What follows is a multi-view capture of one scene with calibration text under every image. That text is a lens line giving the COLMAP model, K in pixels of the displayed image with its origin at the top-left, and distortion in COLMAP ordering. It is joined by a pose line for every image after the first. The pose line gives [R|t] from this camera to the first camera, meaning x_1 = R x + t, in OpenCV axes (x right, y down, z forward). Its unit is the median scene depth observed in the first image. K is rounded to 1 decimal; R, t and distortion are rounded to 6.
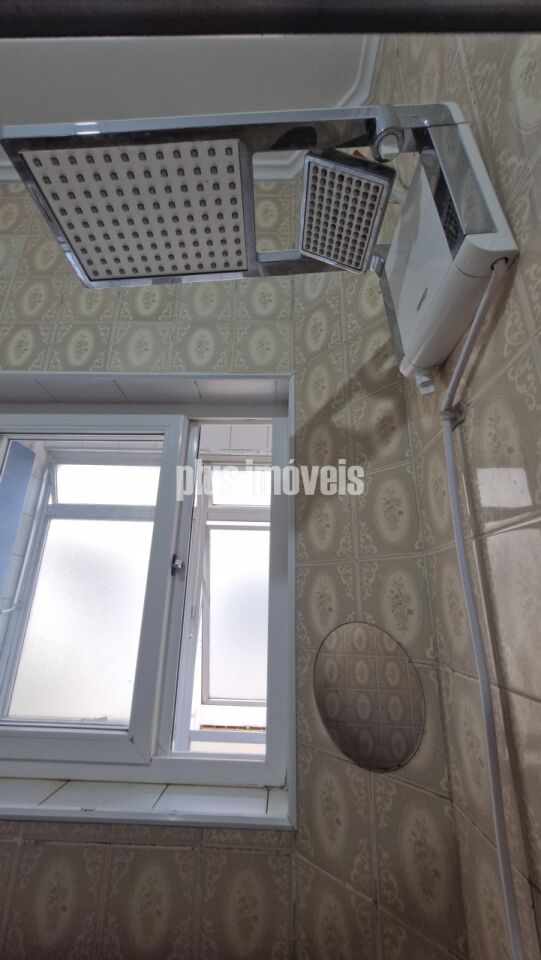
lens RADIAL K [[374.6, 0, 268.0], [0, 374.6, 481.6], [0, 0, 1]] dist [0.002175, -0.001895]
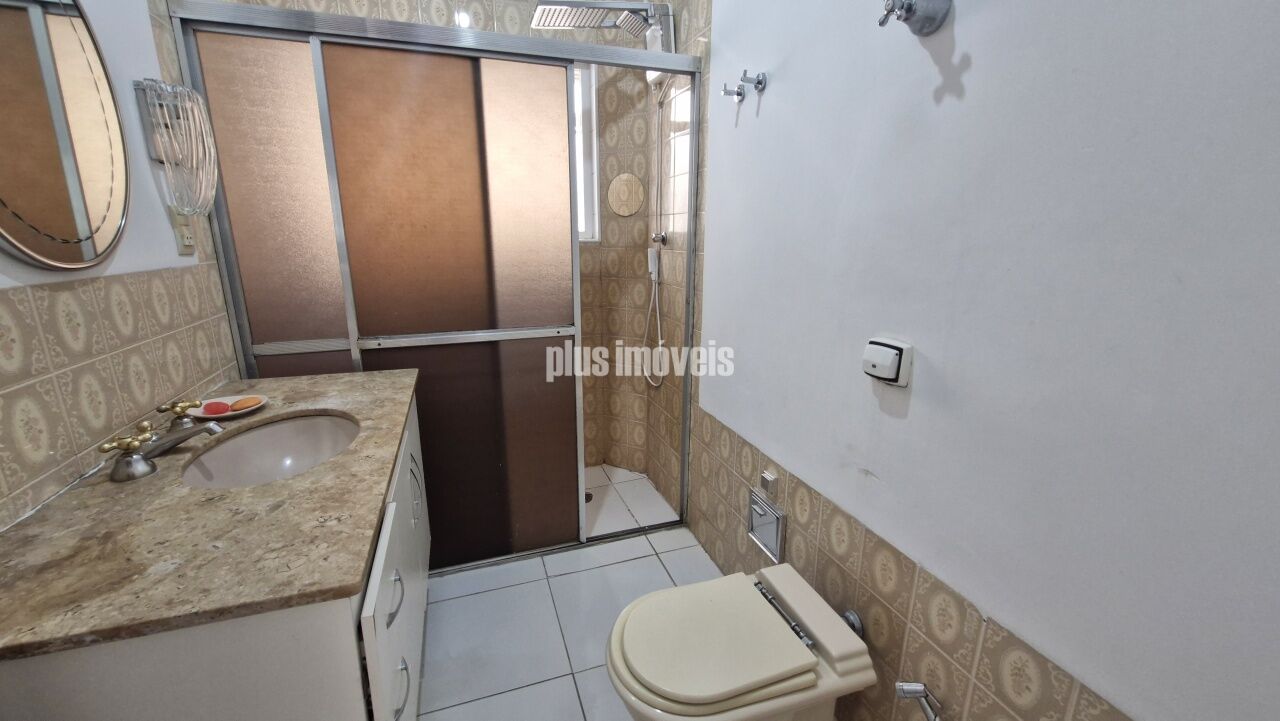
lens RADIAL K [[500.8, 0, 628.7], [0, 500.8, 359.6], [0, 0, 1]] dist [0.002673, -0.001376]
pose [[0.944223, -0.102947, 0.312802, -0.993119], [-0.083003, 0.844810, 0.528589, -0.415091], [-0.318675, -0.525070, 0.789144, -2.565929]]
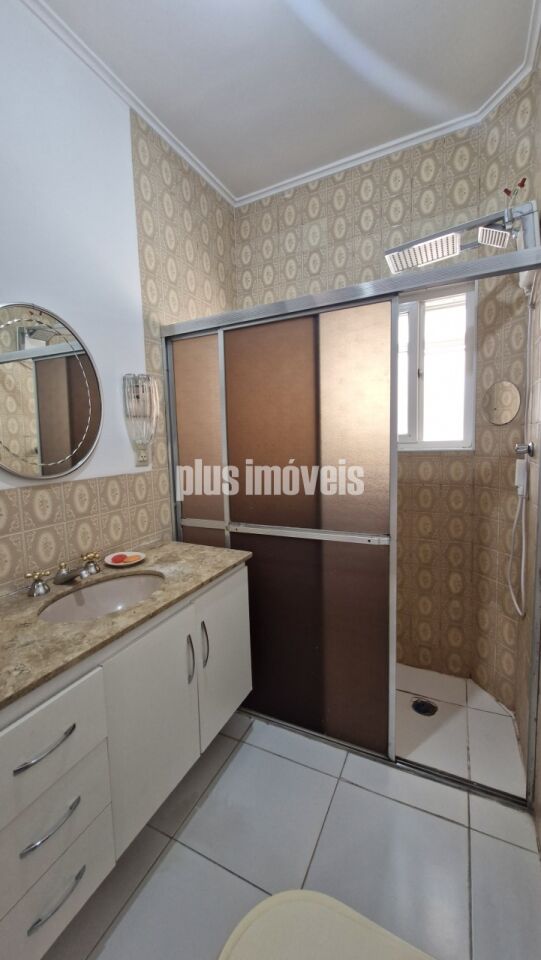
lens RADIAL K [[374.6, 0, 270.7], [0, 374.6, 474.9], [0, 0, 1]] dist [0.002175, -0.001895]
pose [[0.898434, -0.008146, -0.439033, -0.074235], [0.187240, 0.911482, 0.366254, -0.306172], [0.397187, -0.411259, 0.820432, -2.055877]]
